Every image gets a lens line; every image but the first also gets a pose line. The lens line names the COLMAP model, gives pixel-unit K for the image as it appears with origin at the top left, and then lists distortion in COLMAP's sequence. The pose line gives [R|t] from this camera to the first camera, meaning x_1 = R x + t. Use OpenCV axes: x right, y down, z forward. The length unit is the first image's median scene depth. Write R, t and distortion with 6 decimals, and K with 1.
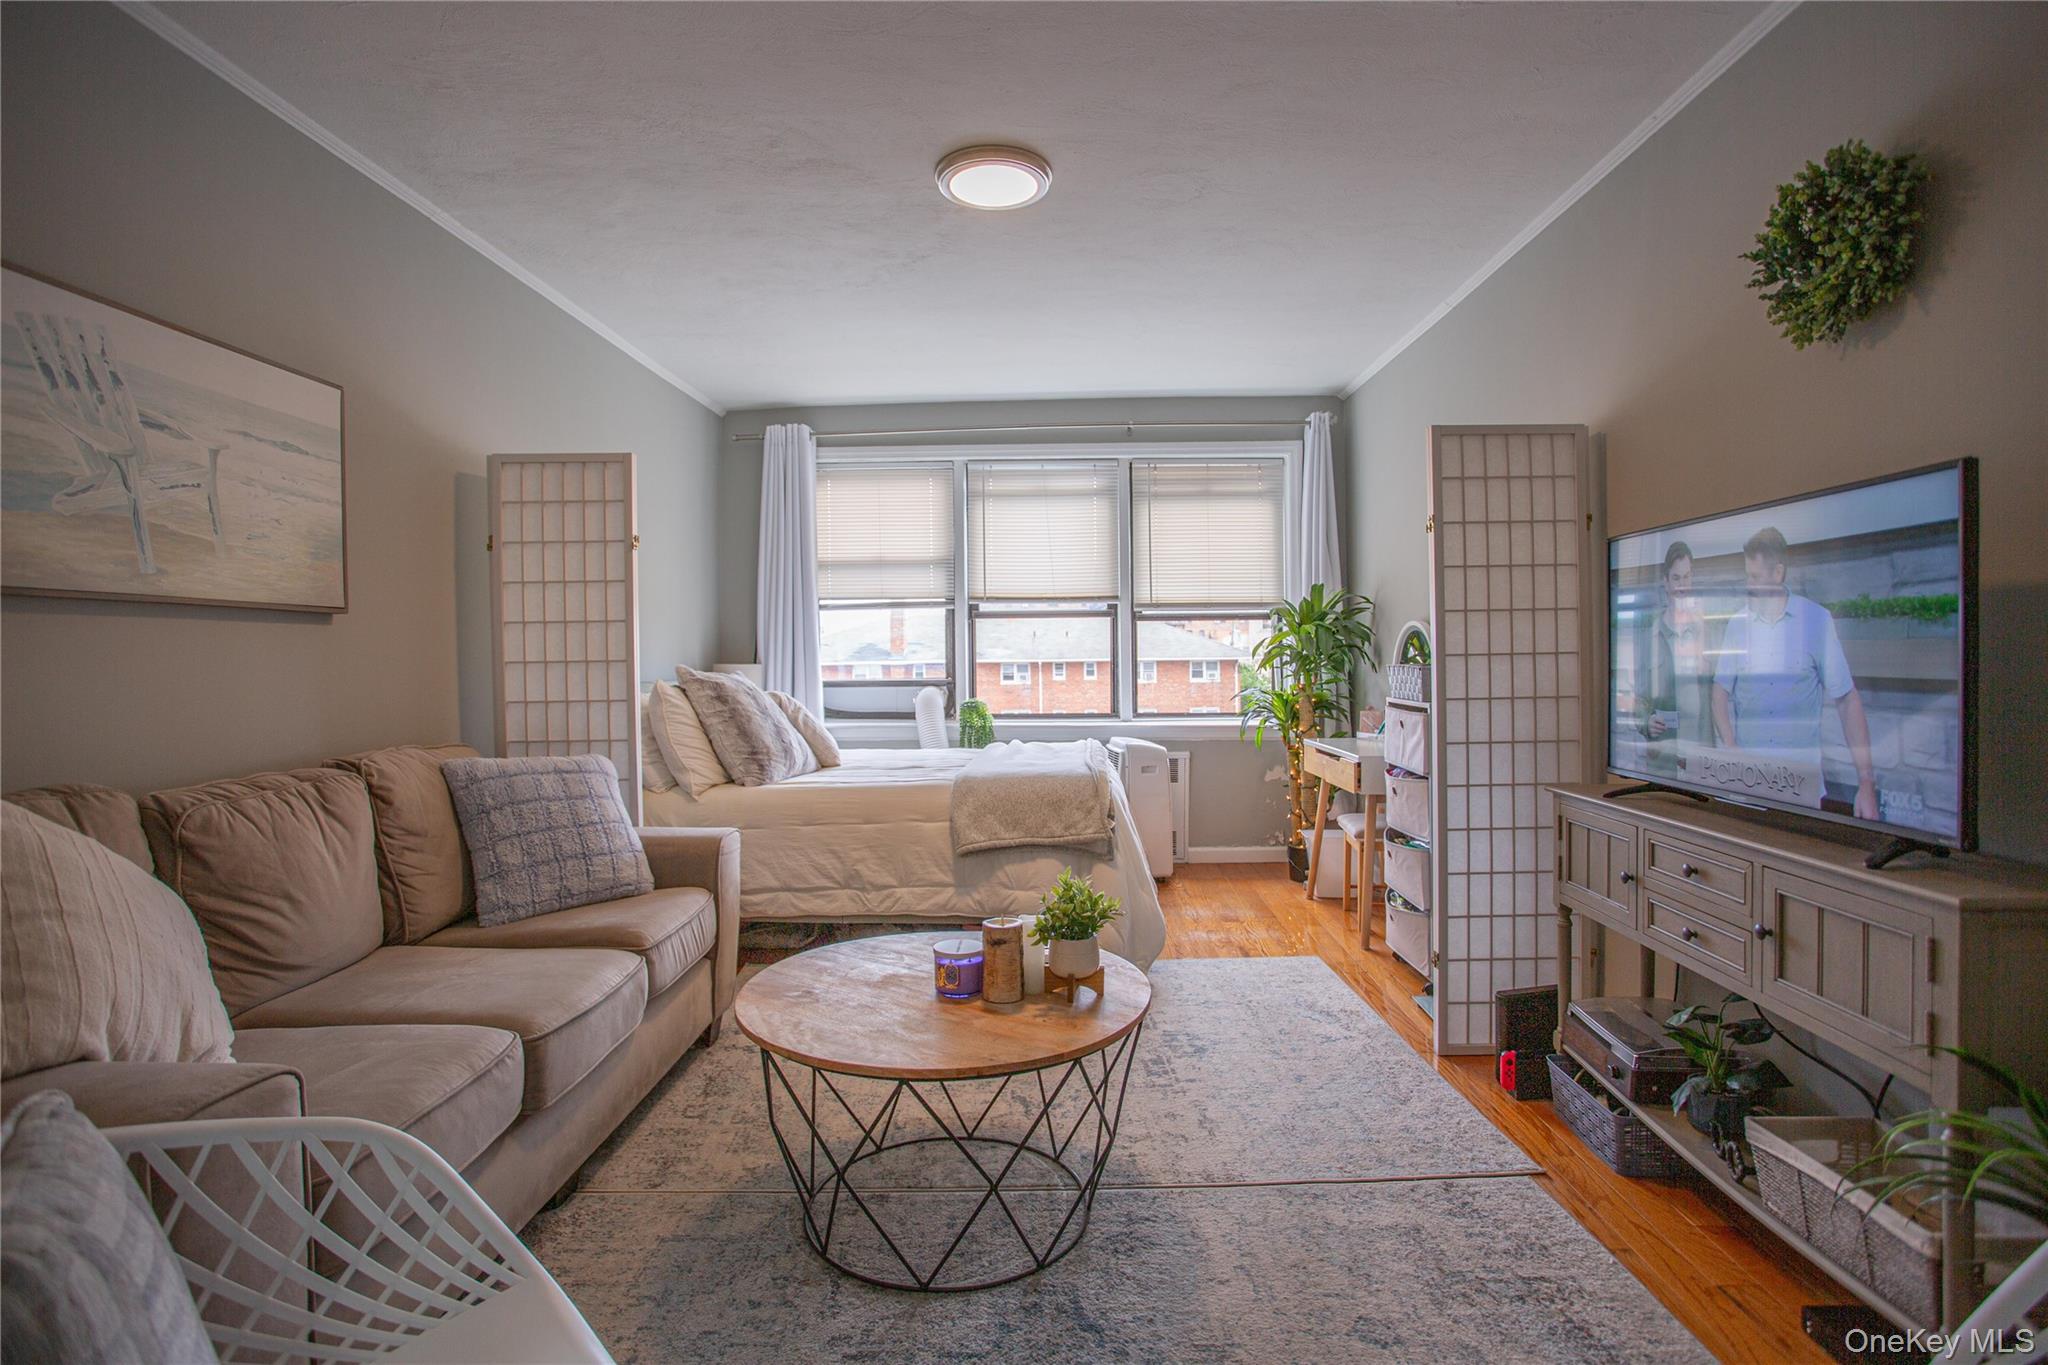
lens RADIAL K [[998.6, 0, 1022.2], [0, 998.6, 670.5], [0, 0, 1]] dist [-0.070392, 0.031252]
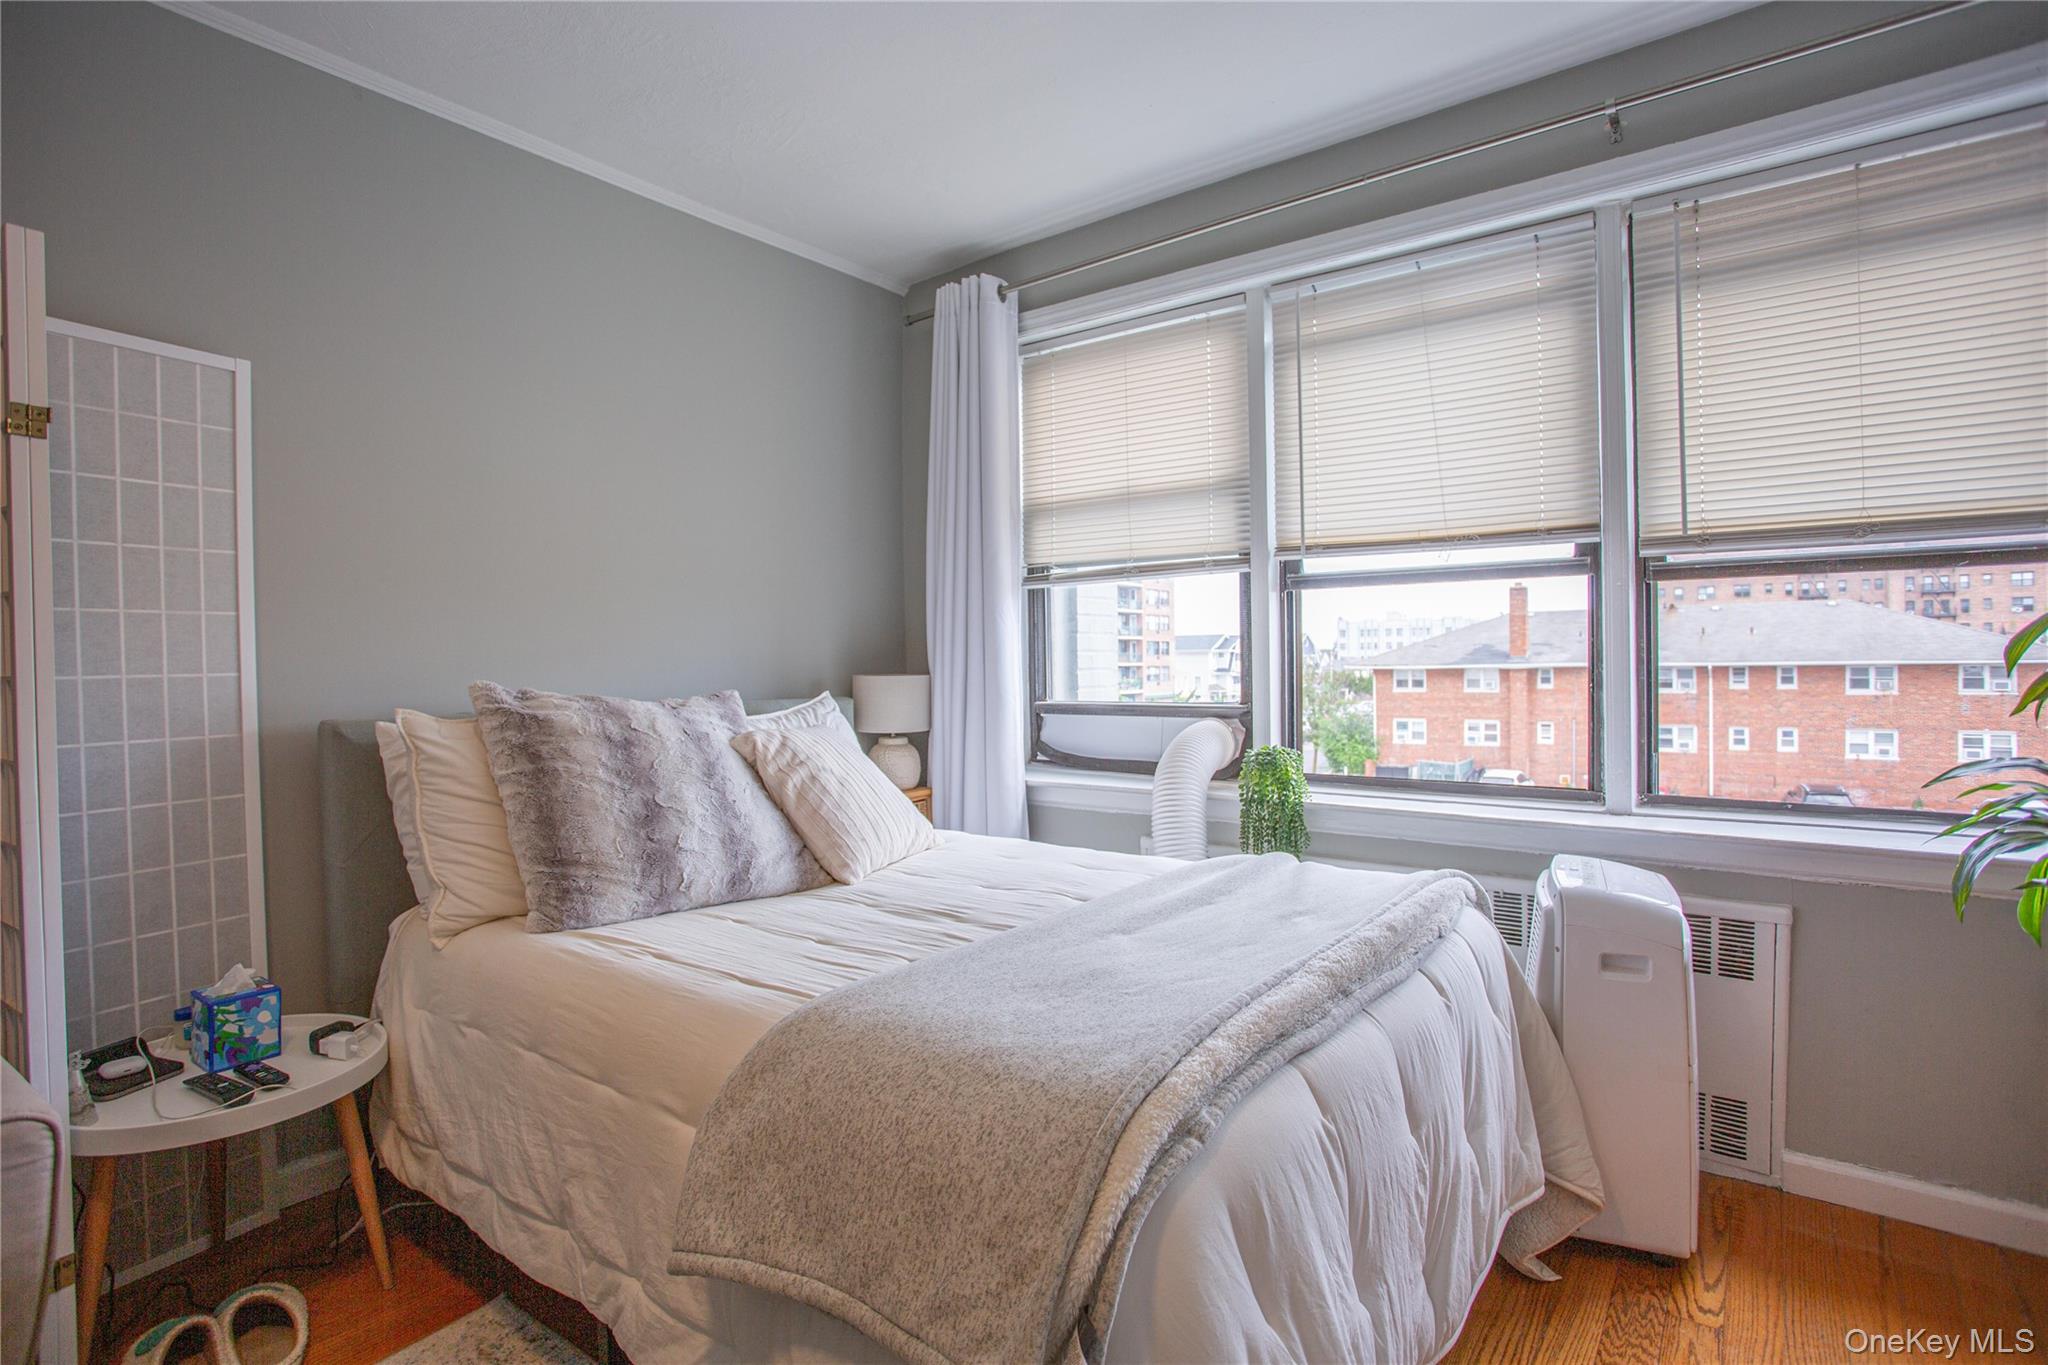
lens RADIAL K [[998.6, 0, 1022.2], [0, 998.6, 670.5], [0, 0, 1]] dist [-0.070392, 0.031252]
pose [[0.818536, 0.004637, -0.574437, 0.135919], [-0.006196, 0.999981, -0.000757, -0.008635], [0.574422, 0.004178, 0.818548, 0.507860]]
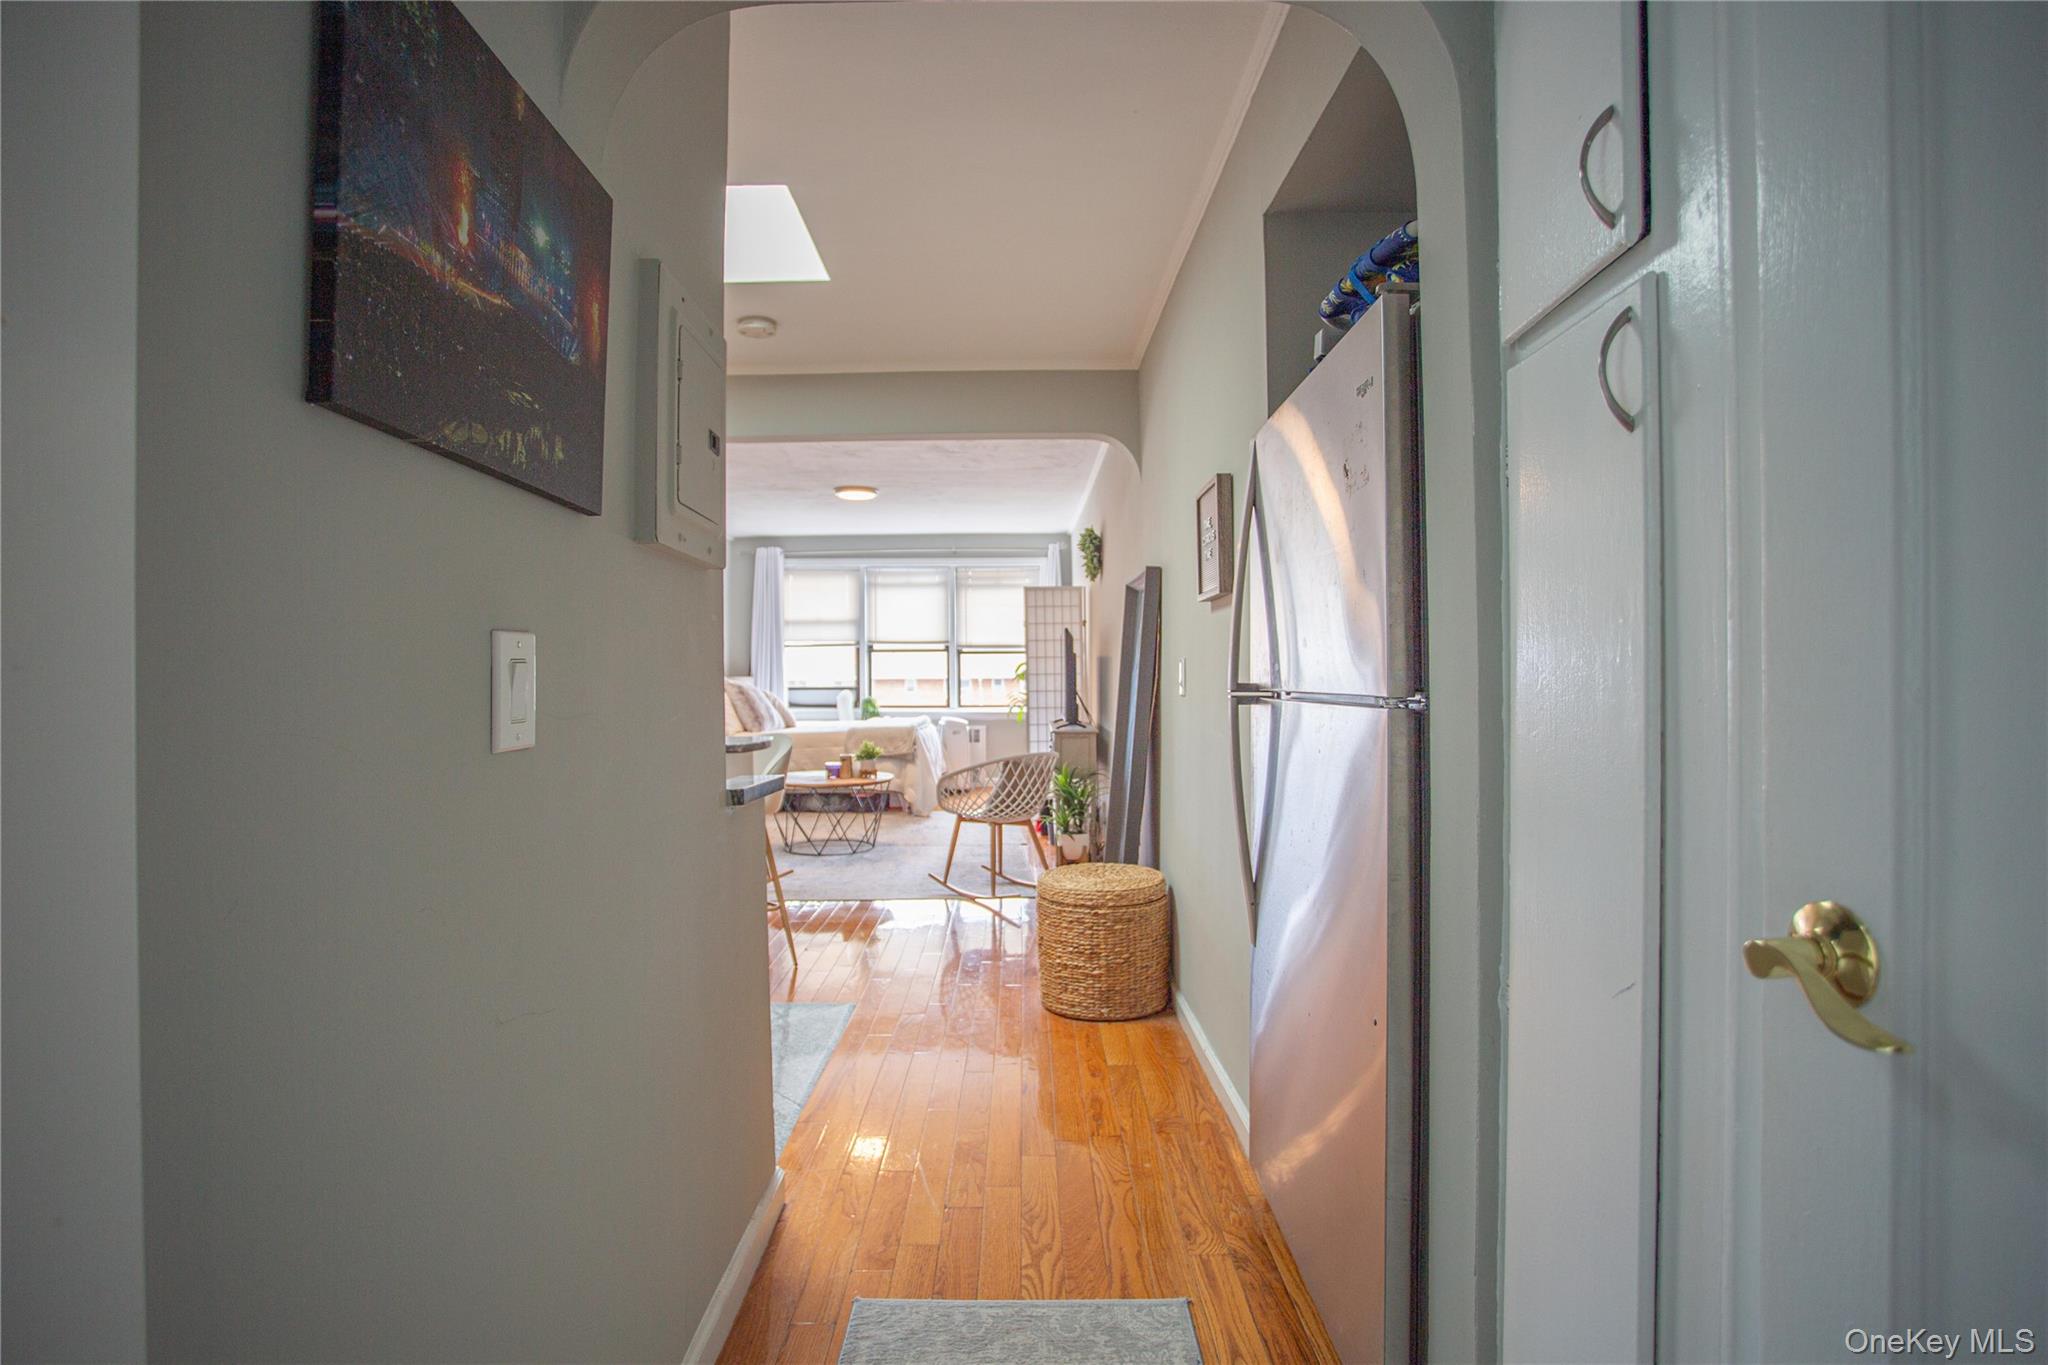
lens RADIAL K [[998.6, 0, 1022.2], [0, 998.6, 670.5], [0, 0, 1]] dist [-0.070392, 0.031252]
pose [[0.999004, 0.003297, 0.044505, 0.149322], [-0.002560, 0.999859, -0.016623, 0.009627], [-0.044554, 0.016493, 0.998871, -0.840105]]
